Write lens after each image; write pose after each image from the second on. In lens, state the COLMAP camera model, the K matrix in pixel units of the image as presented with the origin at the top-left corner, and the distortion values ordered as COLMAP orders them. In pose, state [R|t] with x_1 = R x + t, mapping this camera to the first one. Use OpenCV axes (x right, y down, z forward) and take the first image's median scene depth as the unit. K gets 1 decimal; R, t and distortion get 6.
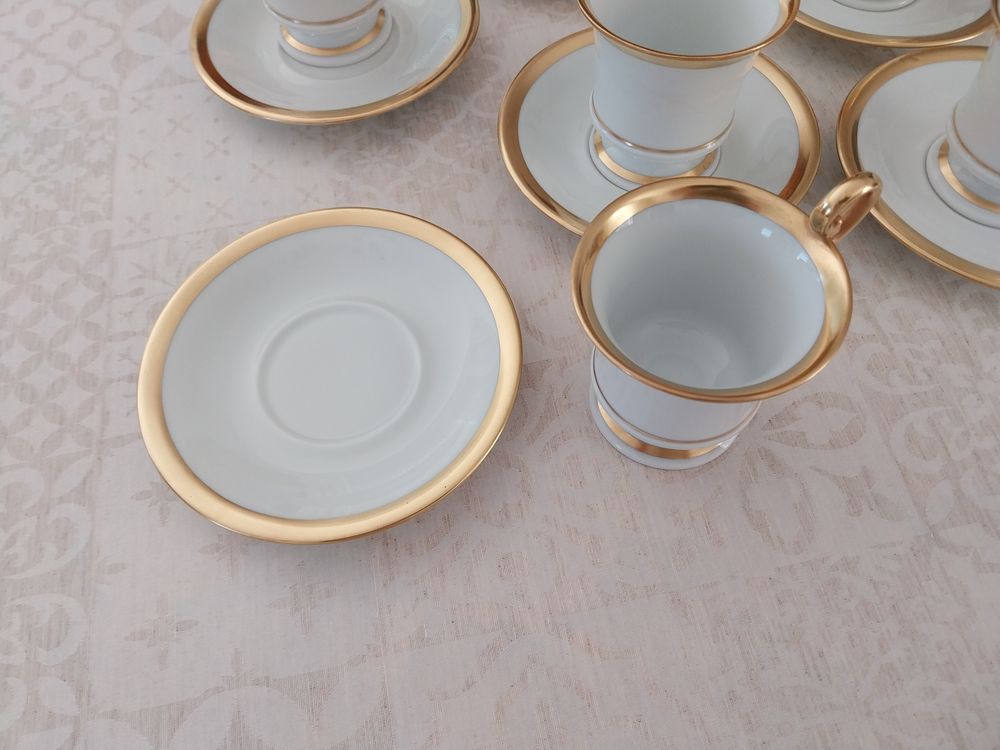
lens RADIAL K [[756.5, 0, 502.9], [0, 756.5, 385.3], [0, 0, 1]] dist [0.005928, -0.032213]
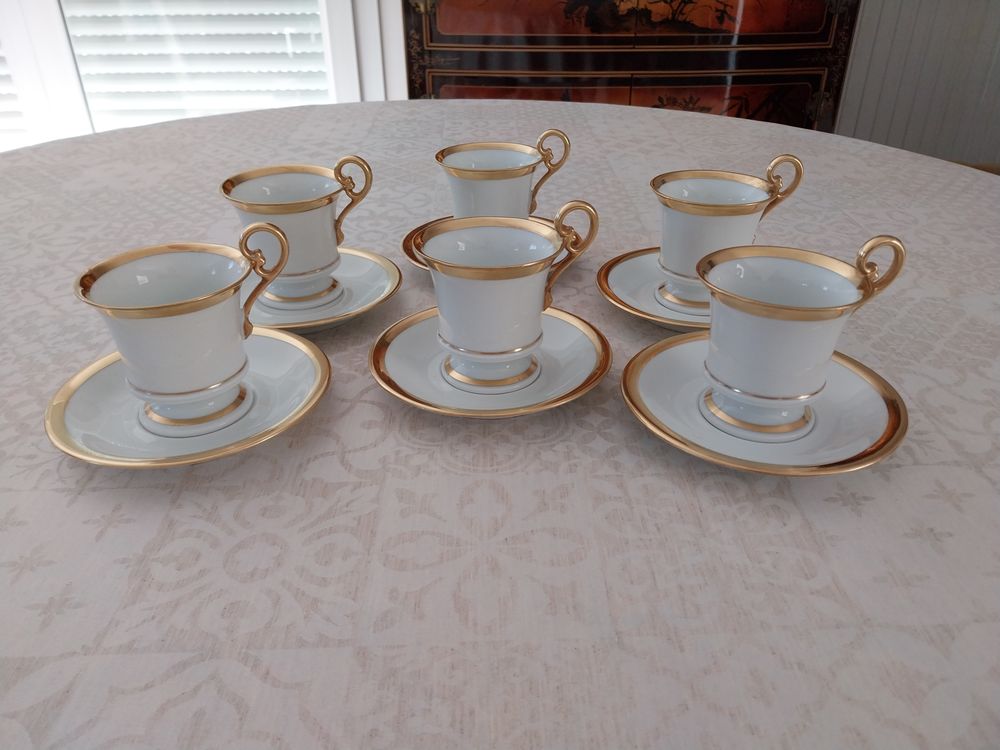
lens RADIAL K [[756.5, 0, 505.8], [0, 756.5, 375.6], [0, 0, 1]] dist [0.005928, -0.032213]
pose [[0.985457, 0.099379, -0.137835, 0.472099], [-0.156708, 0.845156, -0.511032, 0.408620], [0.065706, 0.525200, 0.848438, -0.099154]]
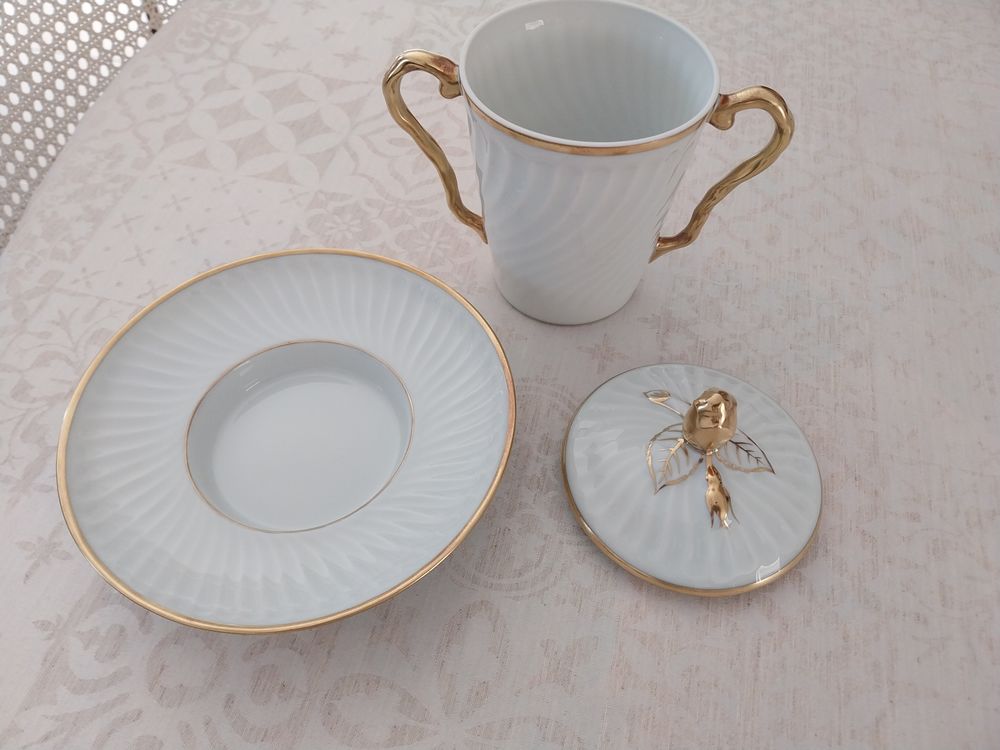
lens RADIAL K [[756.5, 0, 496.3], [0, 756.5, 372.8], [0, 0, 1]] dist [0.005928, -0.032213]
pose [[0.902103, 0.370269, -0.221608, -0.887001], [-0.396273, 0.914117, -0.085779, 0.000042], [0.170814, 0.165199, 0.971356, -0.041298]]
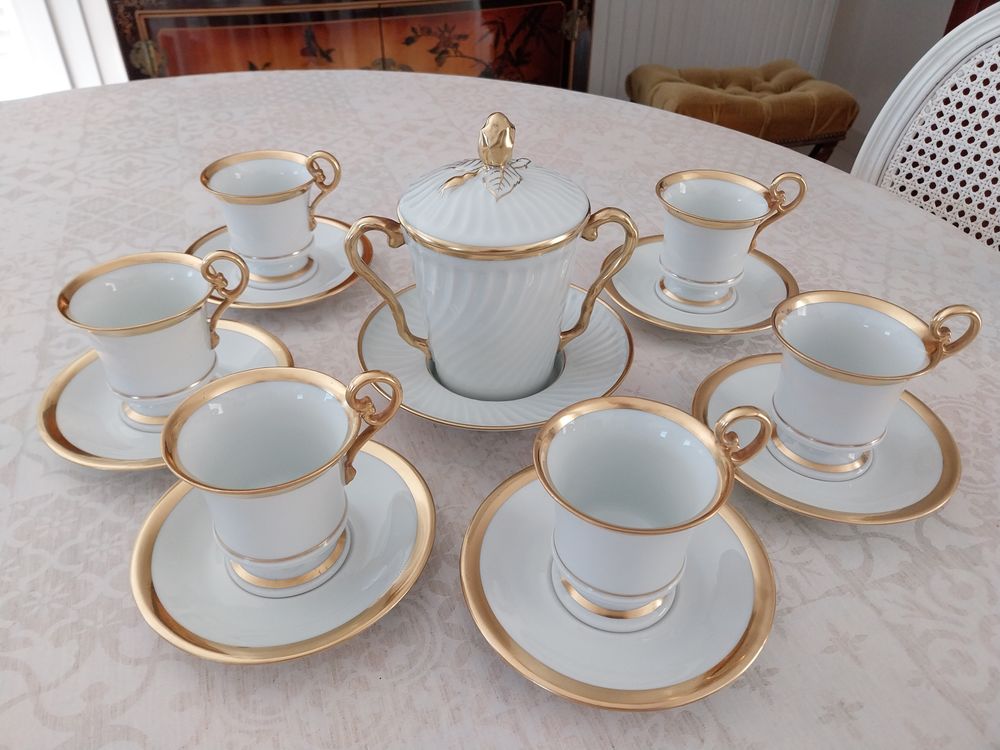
lens RADIAL K [[756.5, 0, 502.6], [0, 756.5, 374.8], [0, 0, 1]] dist [0.005928, -0.032213]
pose [[0.989018, -0.063379, 0.133519, 0.378019], [0.112871, 0.907107, -0.405484, -0.117276], [-0.095417, 0.416102, 0.904298, -0.093826]]
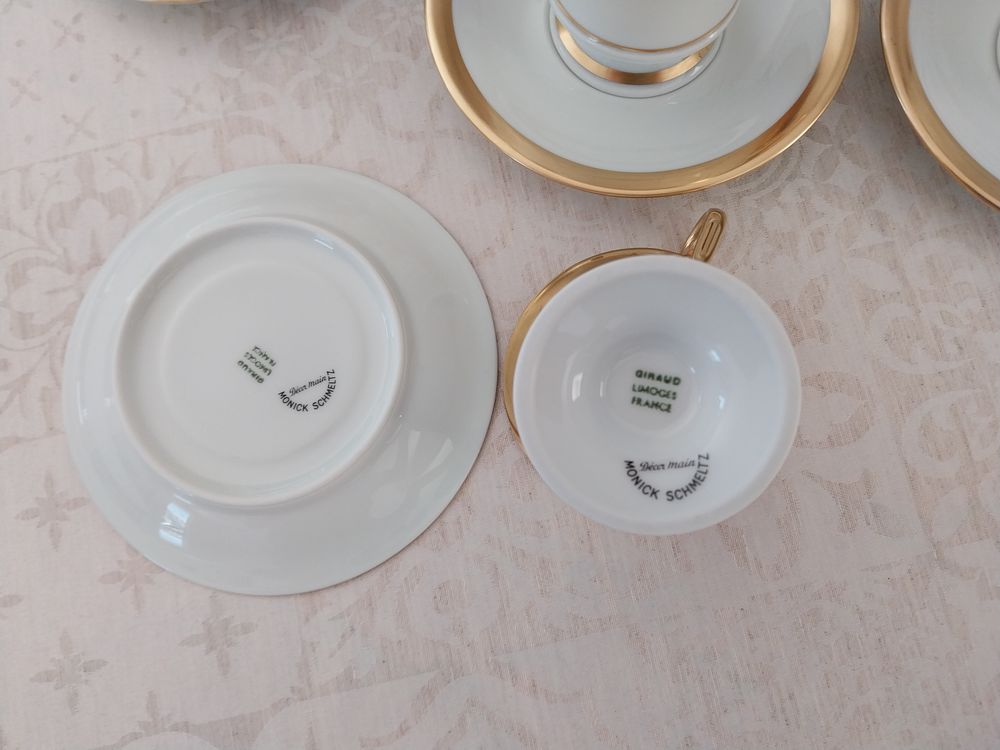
lens RADIAL K [[756.5, 0, 495.7], [0, 756.5, 372.6], [0, 0, 1]] dist [0.005928, -0.032213]
pose [[0.999592, -0.021351, -0.018964, 0.078872], [0.026007, 0.954909, 0.295758, -0.240741], [0.011794, -0.296130, 0.955075, 0.209680]]
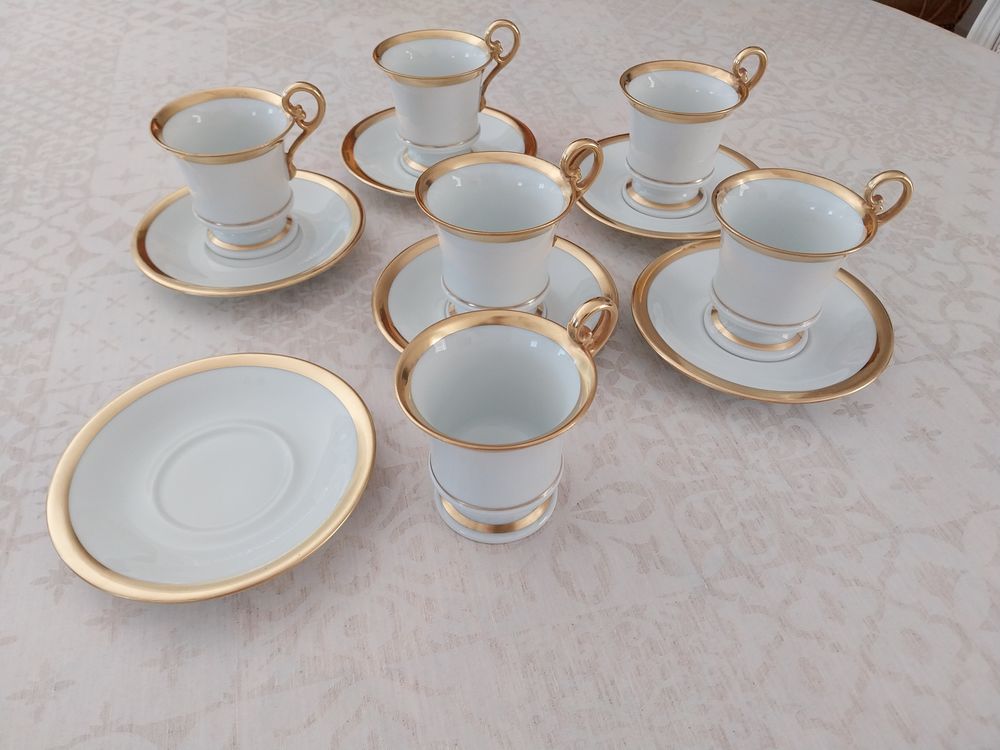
lens RADIAL K [[756.5, 0, 509.8], [0, 756.5, 388.6], [0, 0, 1]] dist [0.005928, -0.032213]
pose [[0.997592, -0.018393, 0.066874, 0.158616], [0.036802, 0.957637, -0.285618, 0.207462], [-0.058788, 0.287391, 0.956007, -0.217290]]
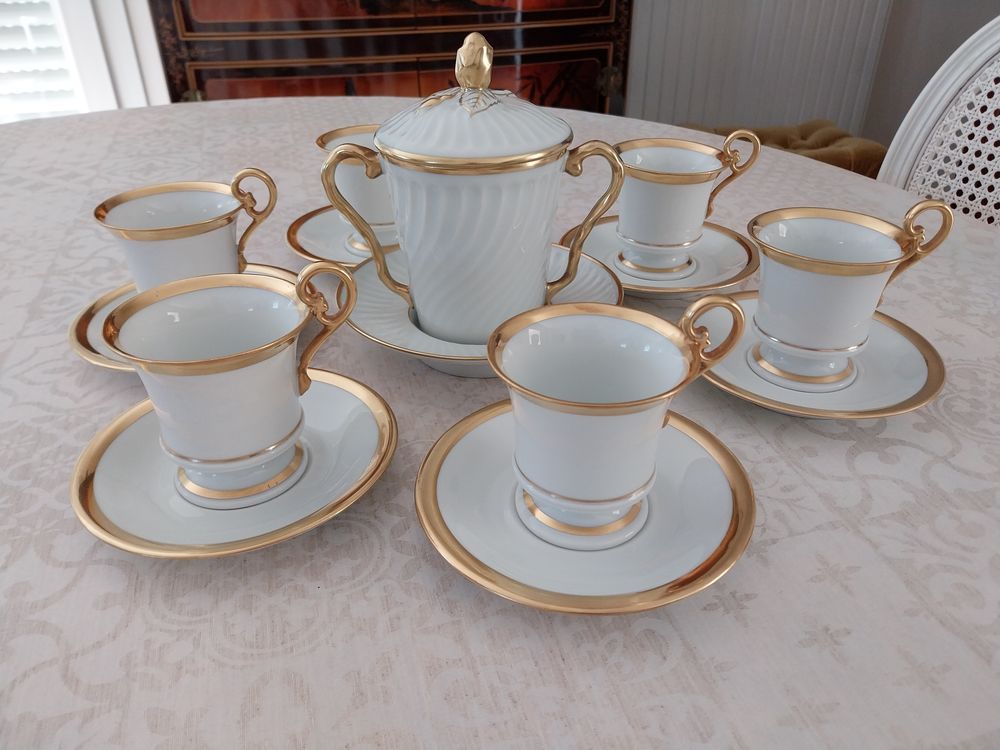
lens RADIAL K [[756.5, 0, 510.5], [0, 756.5, 391.0], [0, 0, 1]] dist [0.005928, -0.032213]
pose [[0.995447, -0.034365, 0.088911, 0.495412], [0.073302, 0.872237, -0.483559, 0.096068], [-0.060934, 0.487874, 0.870785, 0.069421]]
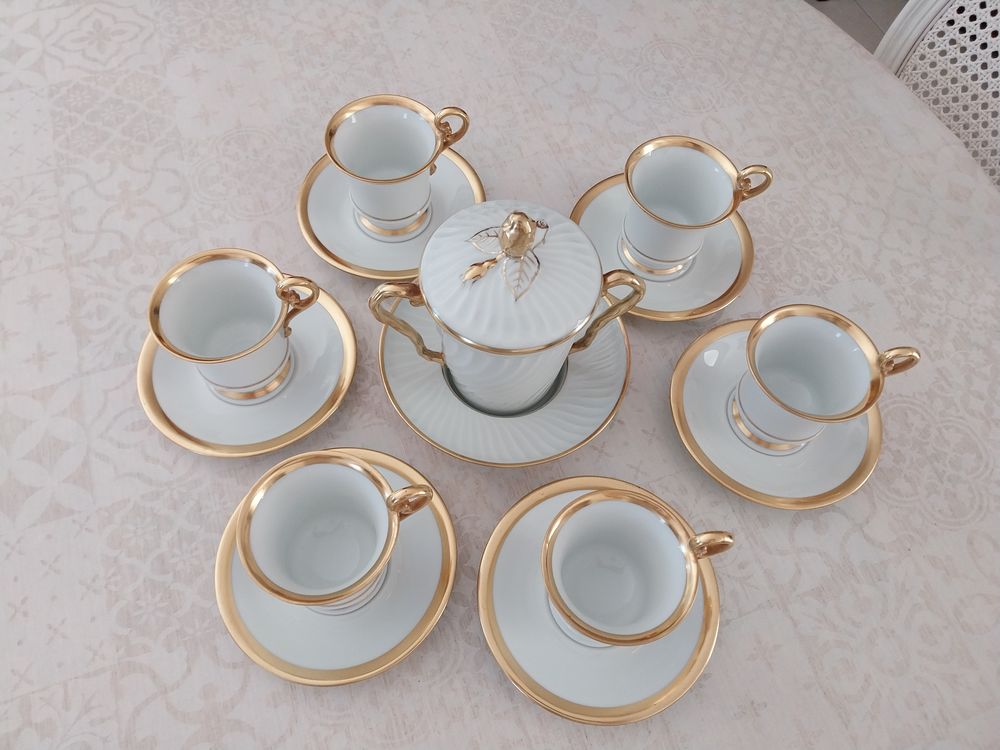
lens RADIAL K [[756.5, 0, 504.1], [0, 756.5, 377.9], [0, 0, 1]] dist [0.005928, -0.032213]
pose [[0.987785, -0.091193, 0.126347, 0.352871], [0.091104, 0.995820, 0.006494, -0.767595], [-0.126412, 0.005097, 0.991965, -0.398506]]
